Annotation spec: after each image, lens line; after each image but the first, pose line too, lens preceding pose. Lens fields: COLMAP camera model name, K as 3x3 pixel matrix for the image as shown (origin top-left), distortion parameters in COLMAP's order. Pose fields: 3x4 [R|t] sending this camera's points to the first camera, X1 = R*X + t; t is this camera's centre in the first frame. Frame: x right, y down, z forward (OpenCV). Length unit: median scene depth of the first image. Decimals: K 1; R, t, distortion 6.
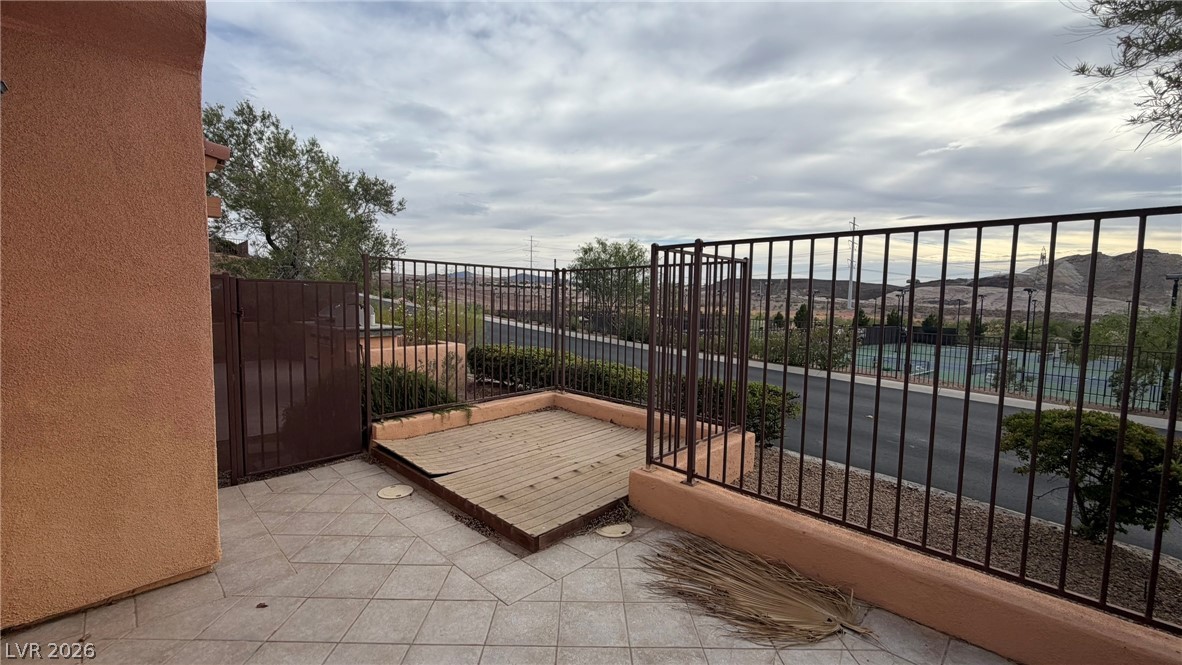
lens RADIAL K [[475.2, 0, 582.9], [0, 475.2, 354.3], [0, 0, 1]] dist [0.016078, -0.000332]
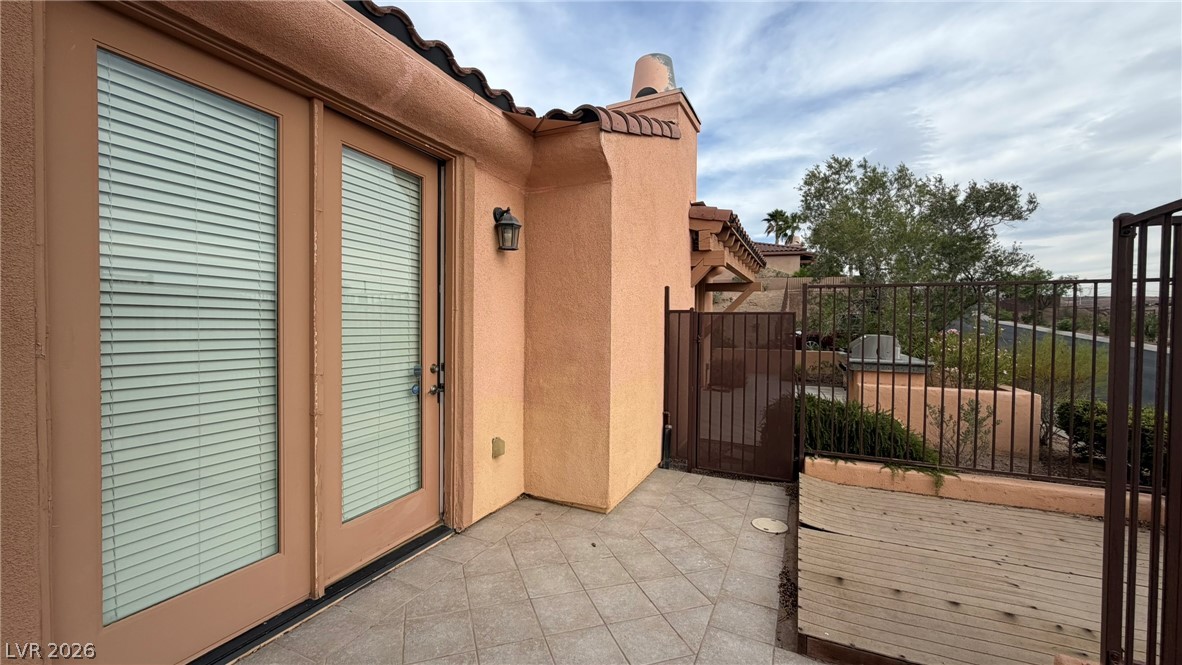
lens RADIAL K [[475.2, 0, 582.9], [0, 475.2, 354.3], [0, 0, 1]] dist [0.016078, -0.000332]
pose [[0.329089, 0.047441, -0.943106, 0.288331], [-0.113027, 0.993536, 0.010538, -0.018294], [0.937510, 0.103128, 0.332324, 0.217218]]
